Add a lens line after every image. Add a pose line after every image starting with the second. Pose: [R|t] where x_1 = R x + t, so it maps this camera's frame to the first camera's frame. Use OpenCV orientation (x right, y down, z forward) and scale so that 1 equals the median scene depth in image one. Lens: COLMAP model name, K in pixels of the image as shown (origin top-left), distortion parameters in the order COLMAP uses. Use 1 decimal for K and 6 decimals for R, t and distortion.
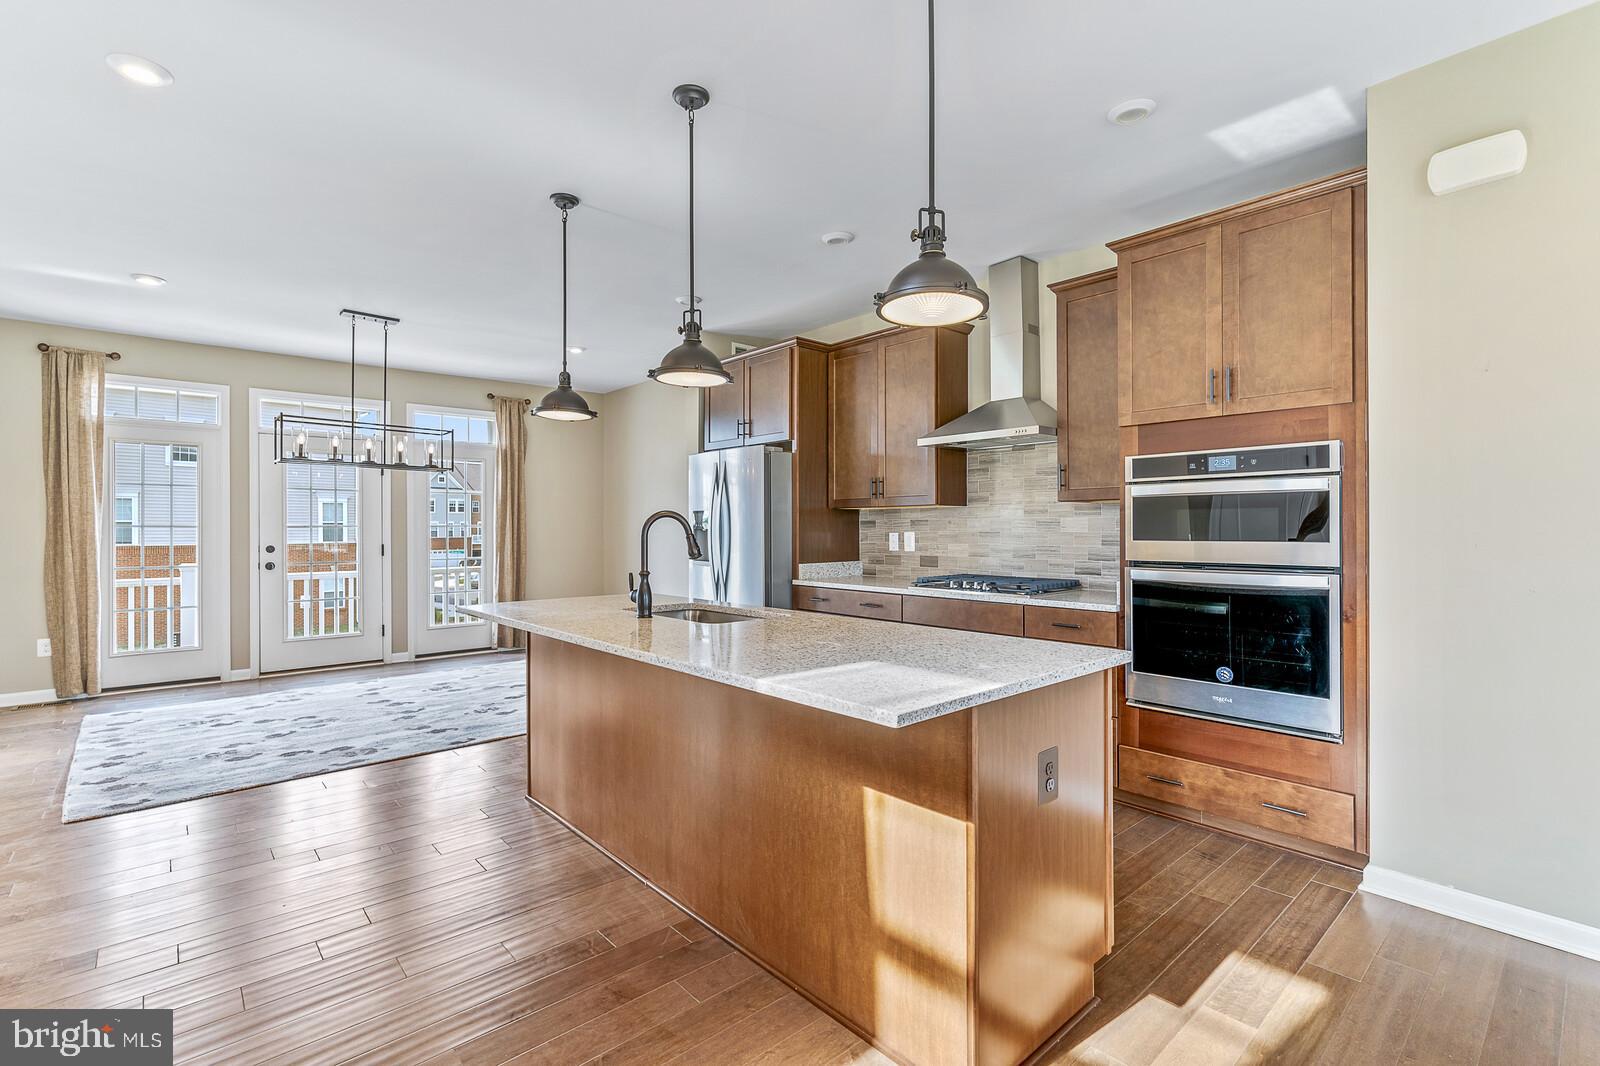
lens RADIAL K [[731.1, 0, 805.0], [0, 731.1, 525.1], [0, 0, 1]] dist [-0.008306, 0.003638]
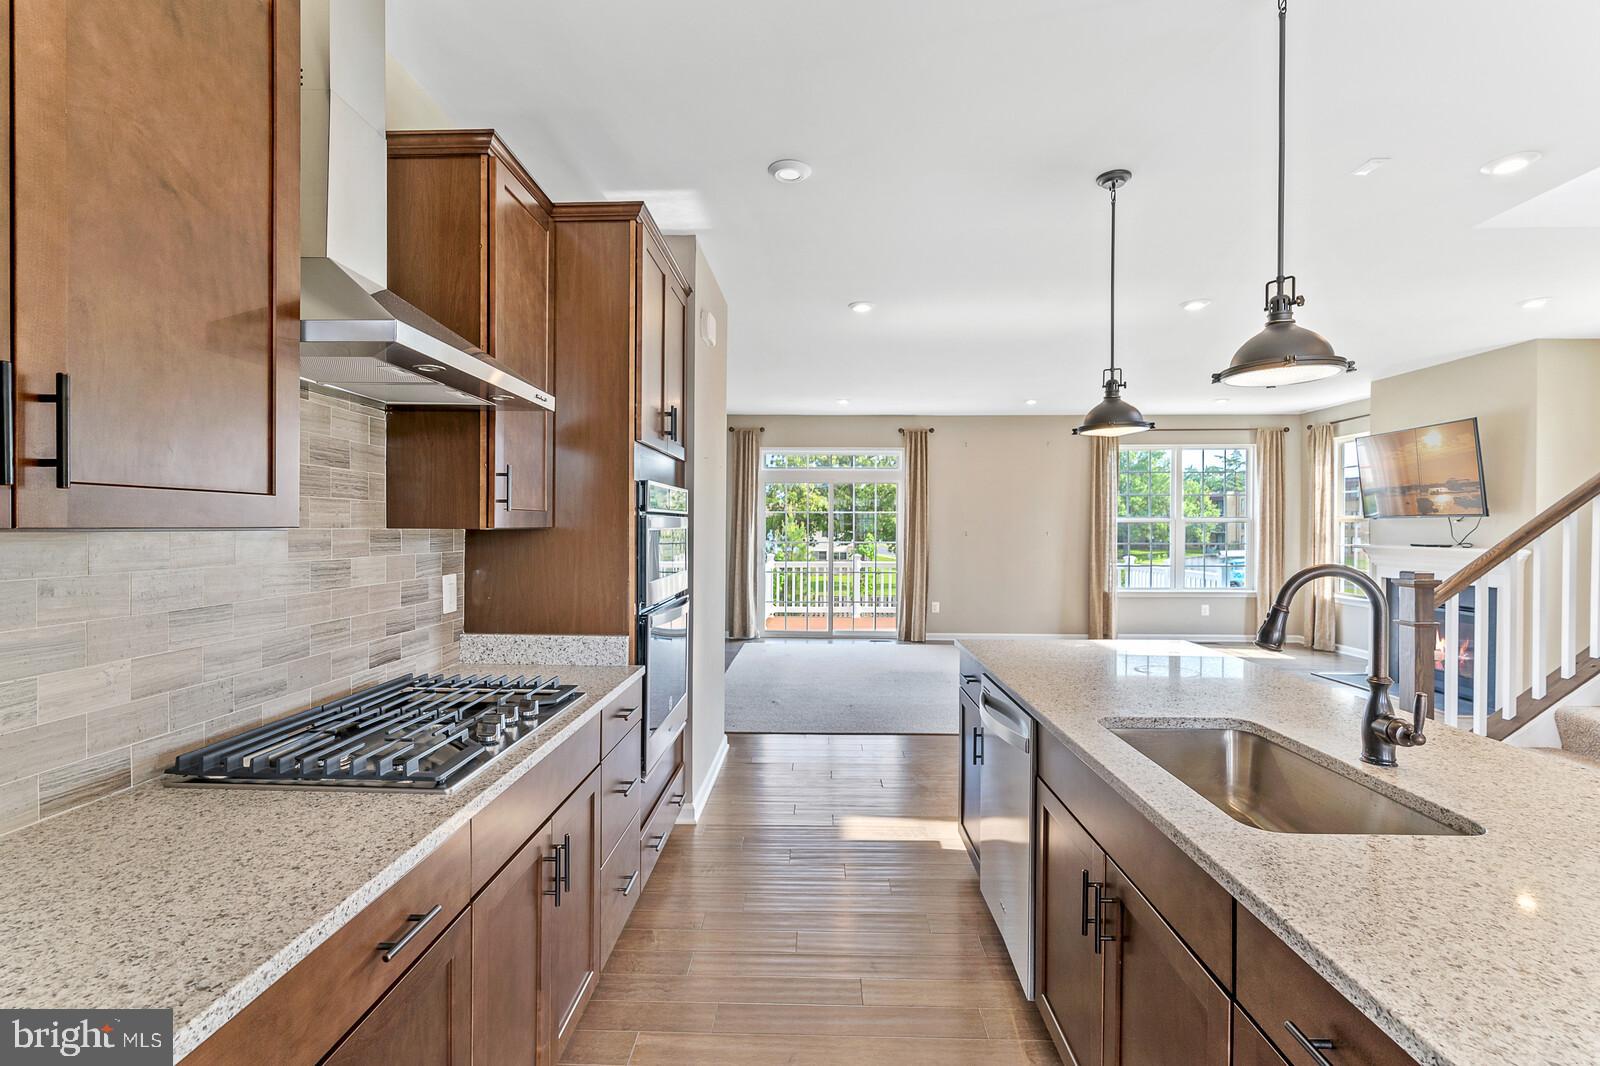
lens RADIAL K [[731.1, 0, 803.0], [0, 731.1, 529.4], [0, 0, 1]] dist [-0.008306, 0.003638]
pose [[-0.728599, -0.002722, 0.684935, -0.162457], [-0.004641, 0.999989, -0.000963, -0.025329], [-0.684925, -0.003880, -0.728604, 0.980096]]
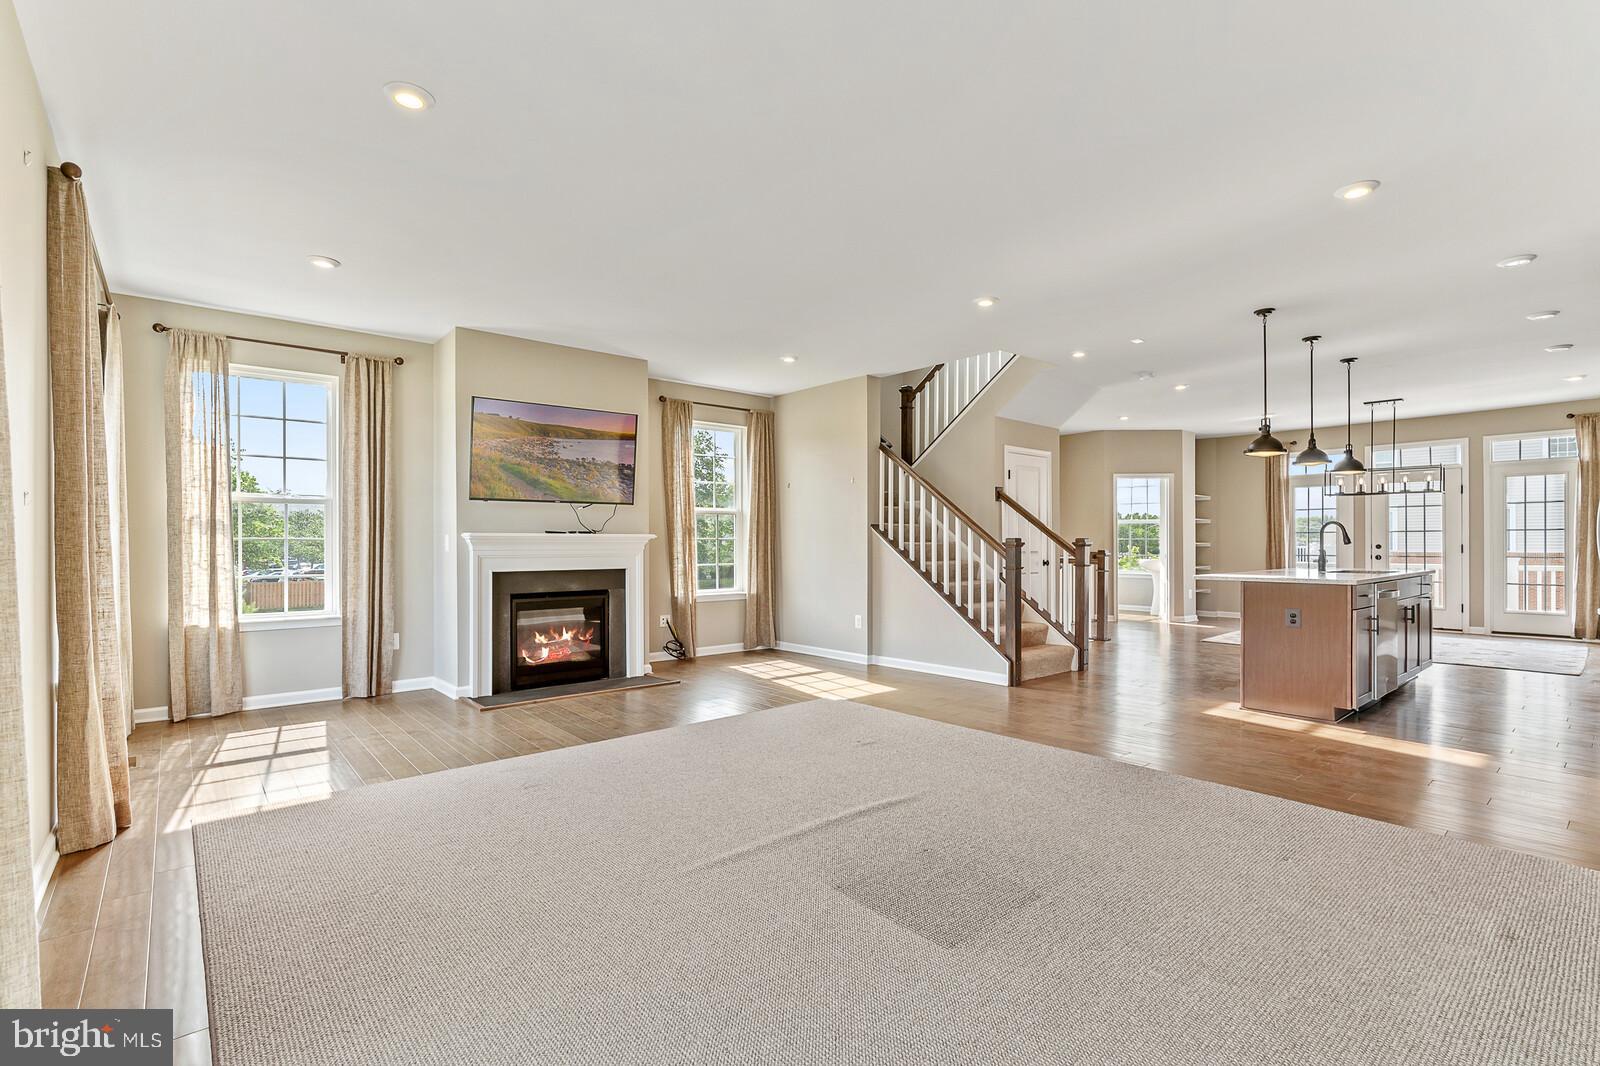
lens RADIAL K [[731.1, 0, 810.3], [0, 731.1, 541.0], [0, 0, 1]] dist [-0.008306, 0.003638]
pose [[-0.017582, 0.000393, -0.999845, 1.118255], [0.007125, 0.999975, 0.000267, 0.015064], [0.999820, -0.007119, -0.017584, -0.262628]]
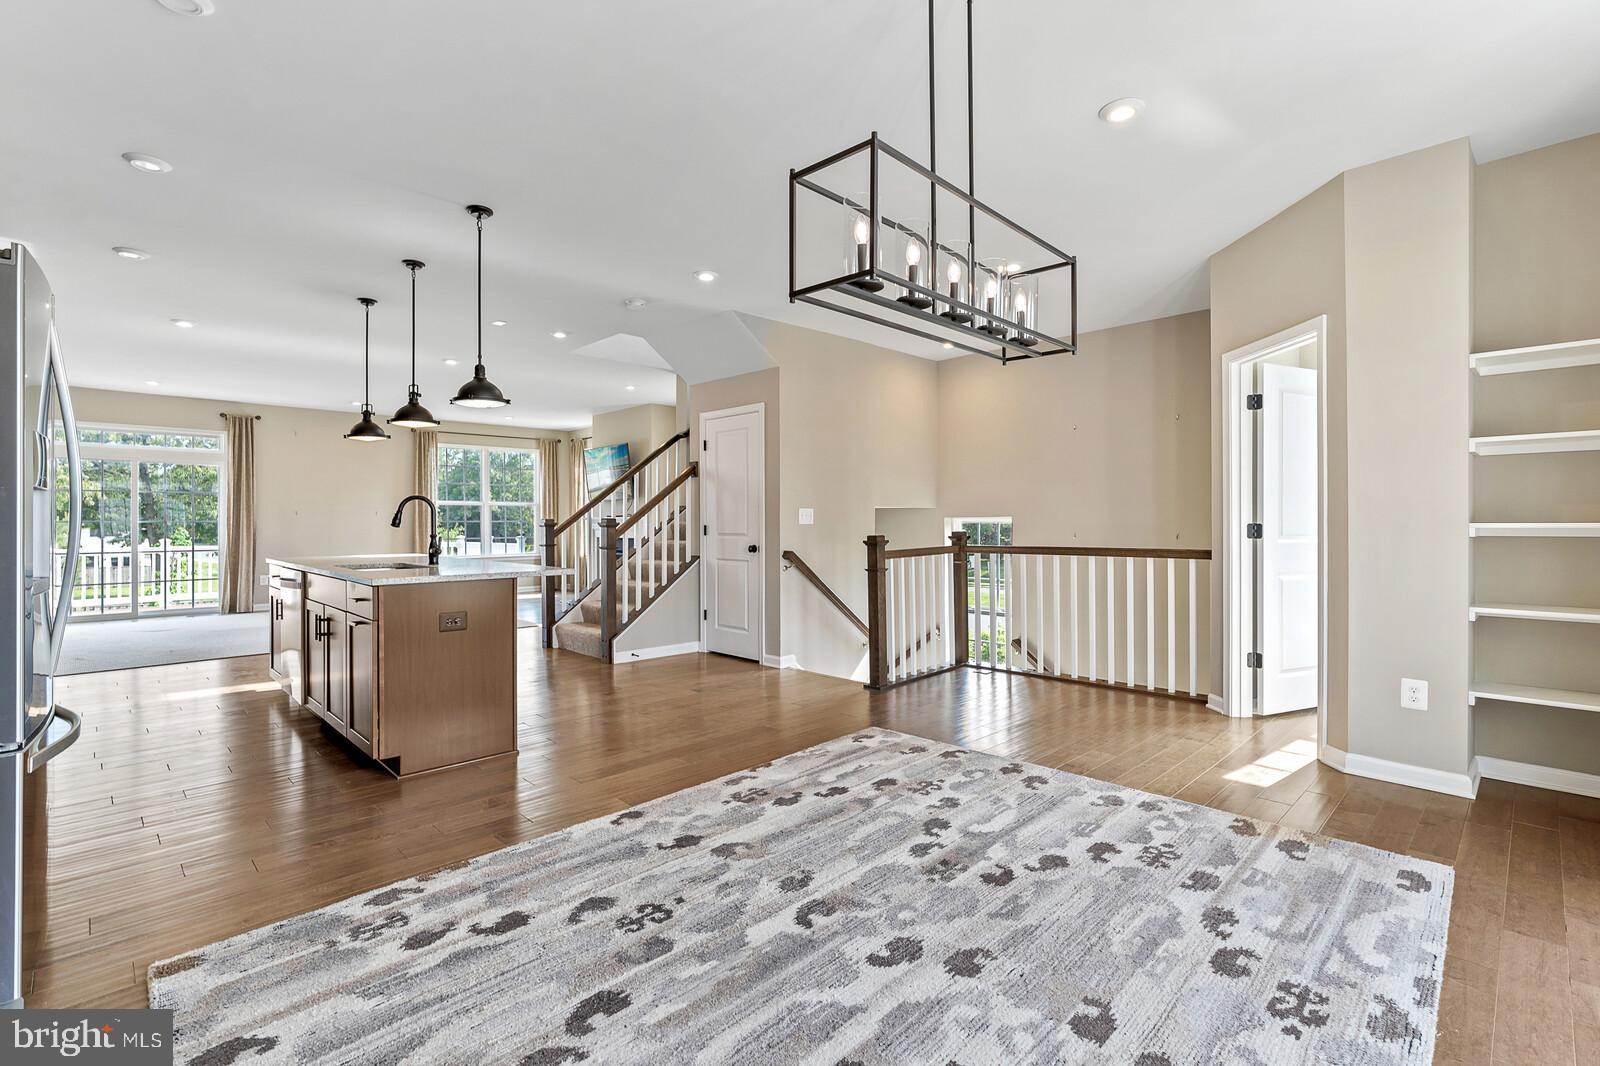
lens RADIAL K [[731.1, 0, 793.1], [0, 731.1, 521.2], [0, 0, 1]] dist [-0.008306, 0.003638]
pose [[-0.999120, 0.005181, -0.041614, -0.529507], [0.005458, 0.999964, -0.006543, 0.028739], [0.041579, -0.006764, -0.999112, 1.490304]]
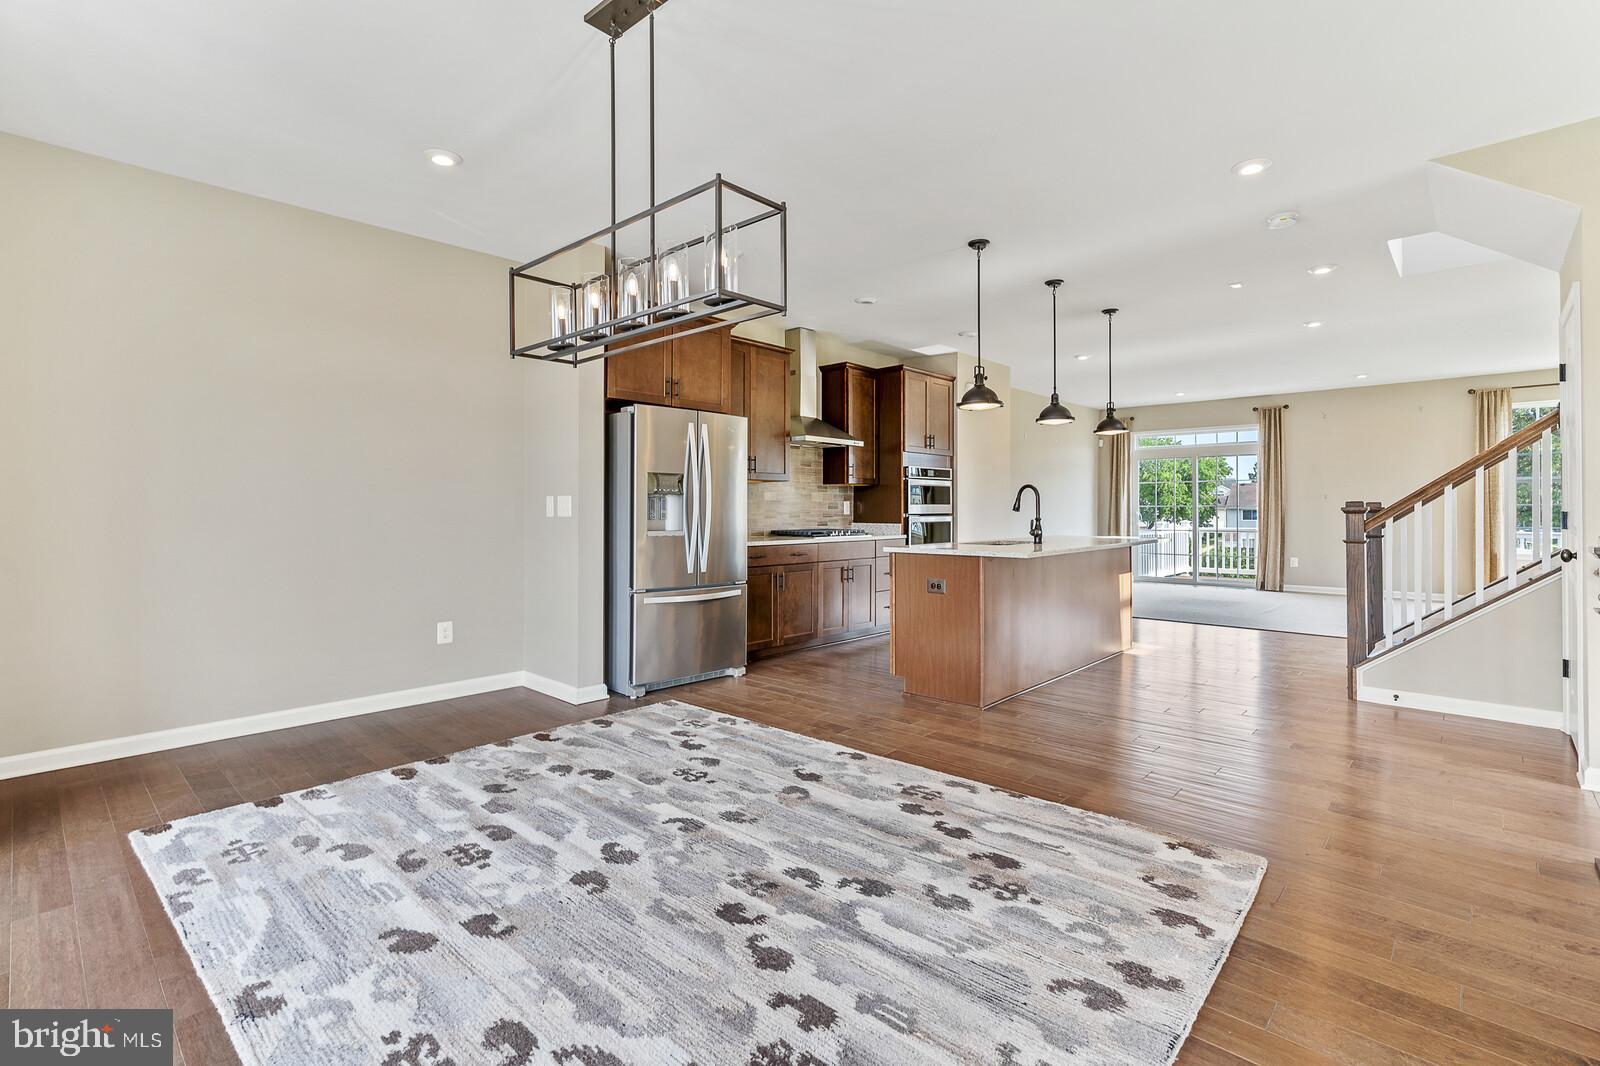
lens RADIAL K [[731.1, 0, 799.9], [0, 731.1, 508.2], [0, 0, 1]] dist [-0.008306, 0.003638]
pose [[-0.087456, 0.004538, 0.996158, -1.120697], [-0.002313, 0.999986, -0.004758, 0.028419], [-0.996166, -0.002720, -0.087444, 1.003912]]
